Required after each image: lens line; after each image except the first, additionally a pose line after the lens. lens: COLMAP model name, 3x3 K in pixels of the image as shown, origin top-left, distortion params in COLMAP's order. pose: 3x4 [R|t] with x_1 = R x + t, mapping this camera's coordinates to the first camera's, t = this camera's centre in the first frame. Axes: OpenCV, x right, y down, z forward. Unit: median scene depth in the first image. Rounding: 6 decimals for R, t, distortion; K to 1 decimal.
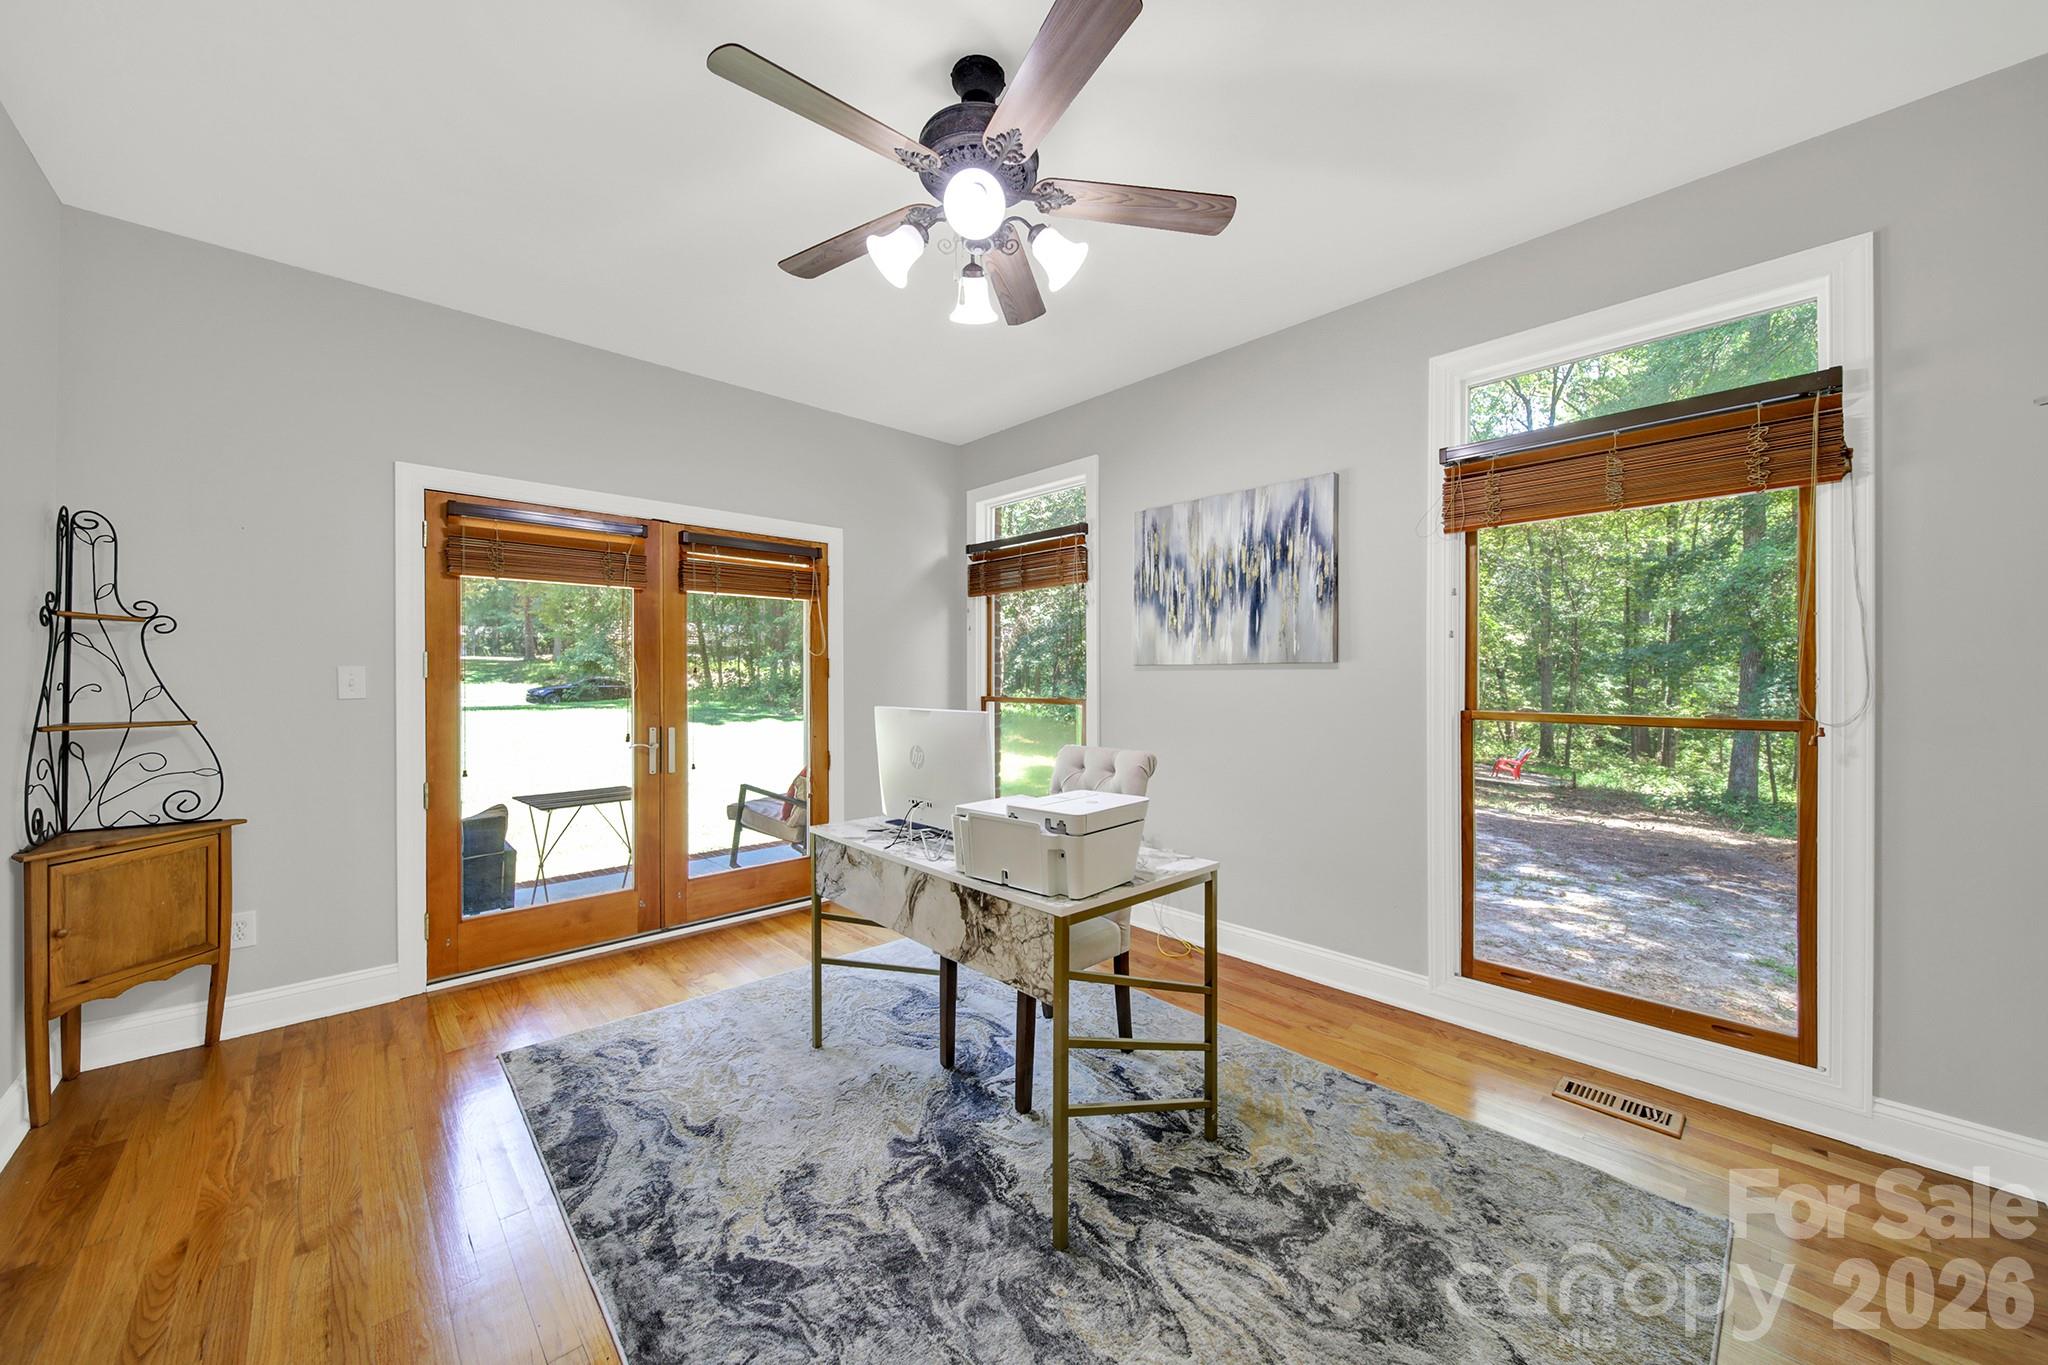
lens RADIAL K [[743.5, 0, 1028.9], [0, 743.5, 675.8], [0, 0, 1]] dist [0.000170, -0.000116]
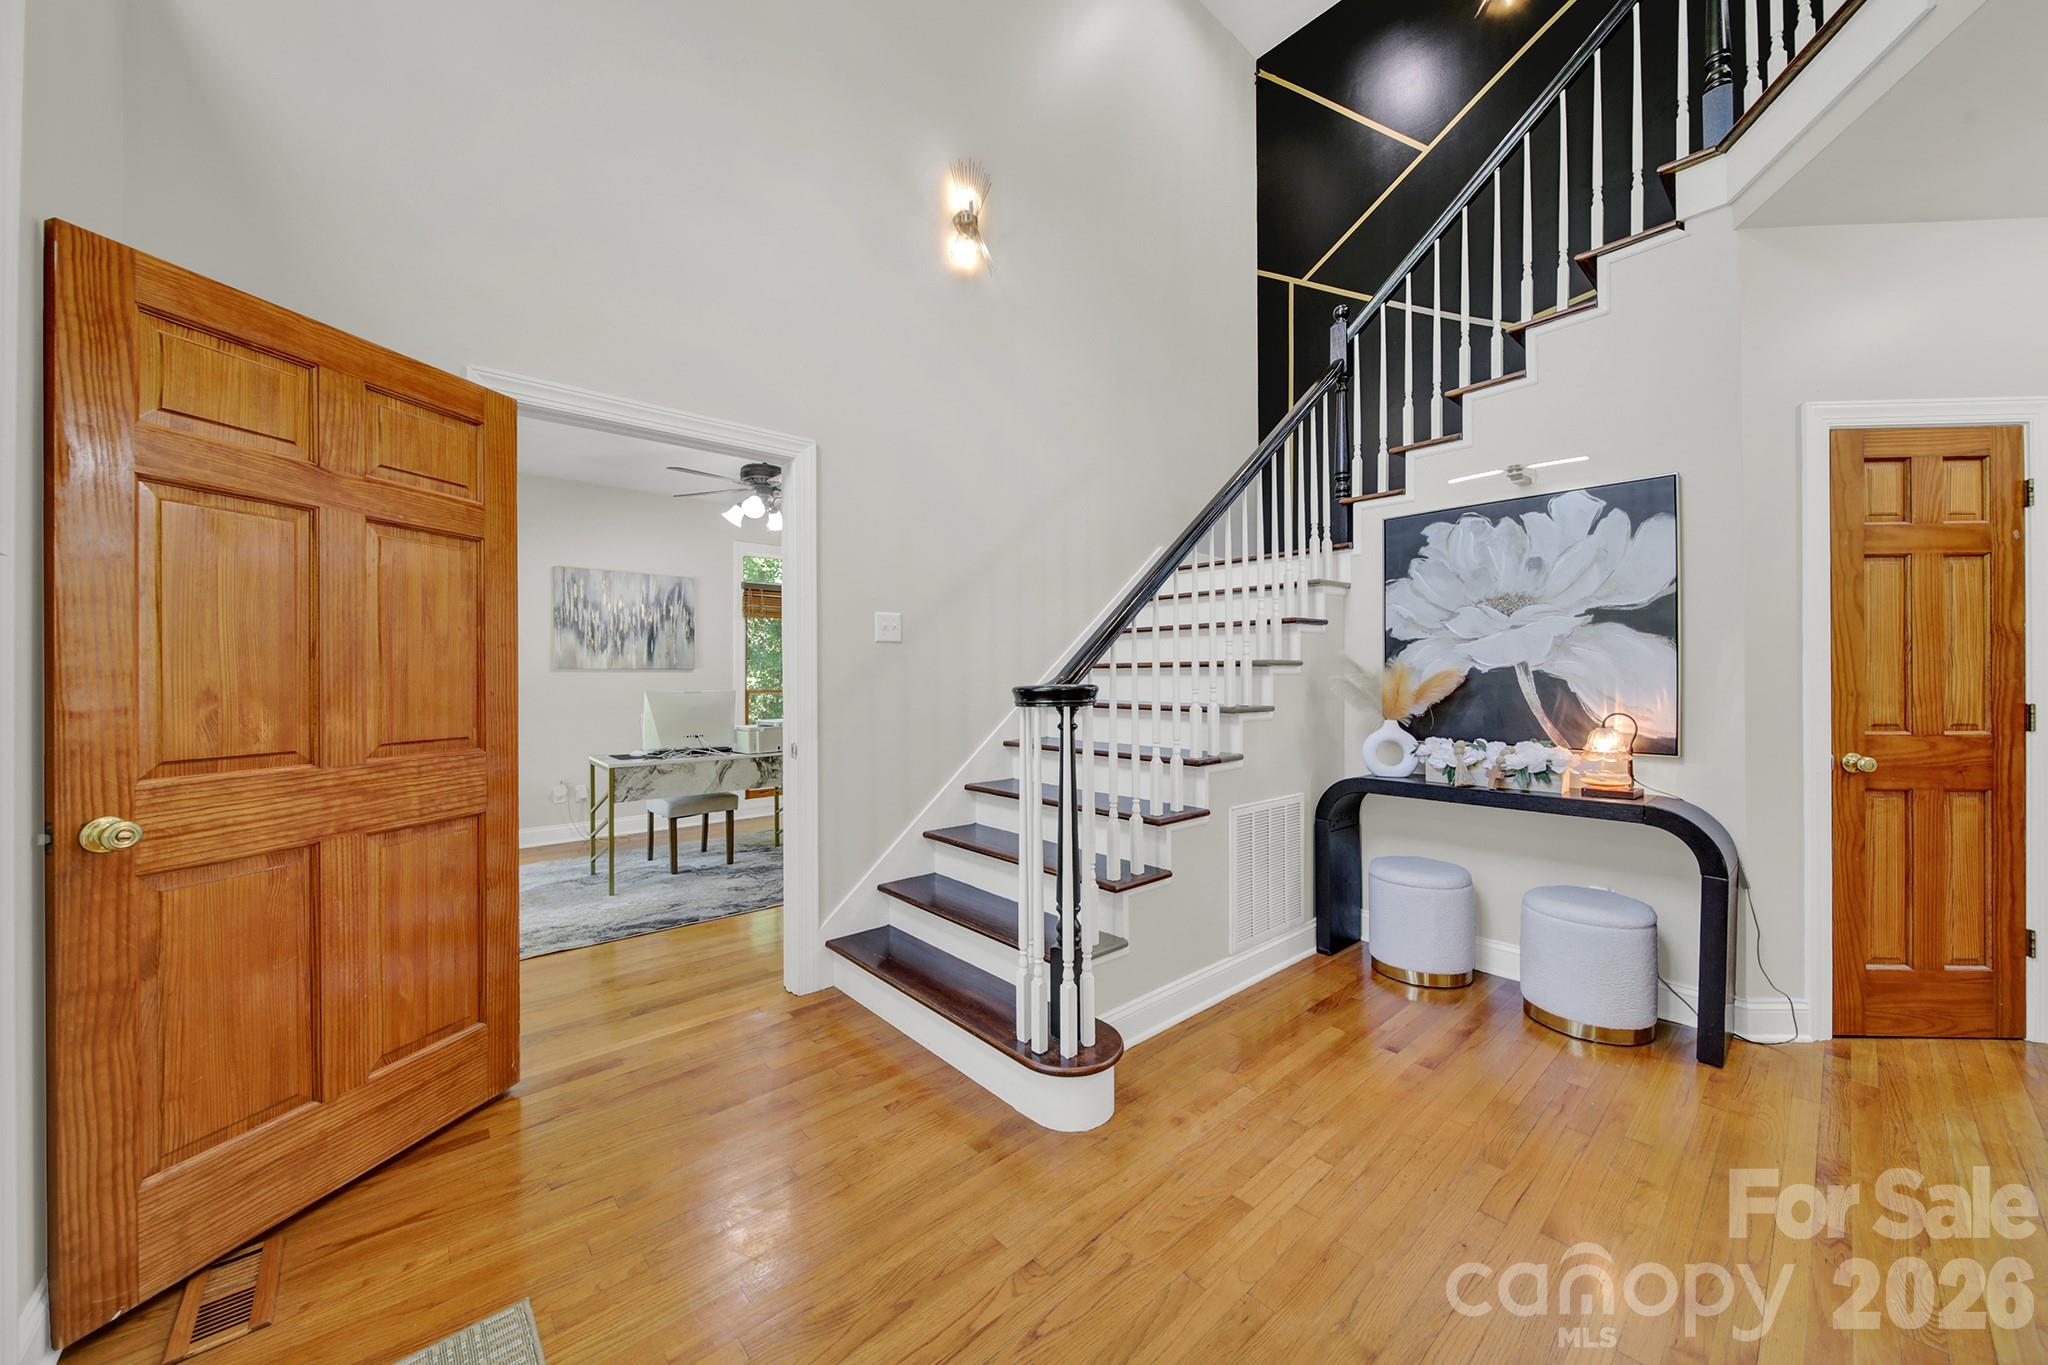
lens RADIAL K [[743.5, 0, 1023.5], [0, 743.5, 682.2], [0, 0, 1]] dist [0.000170, -0.000116]
pose [[0.040865, -0.003330, 0.999159, -2.707613], [0.004758, 0.999984, 0.003138, 0.025273], [-0.999153, 0.004626, 0.040880, 0.003292]]
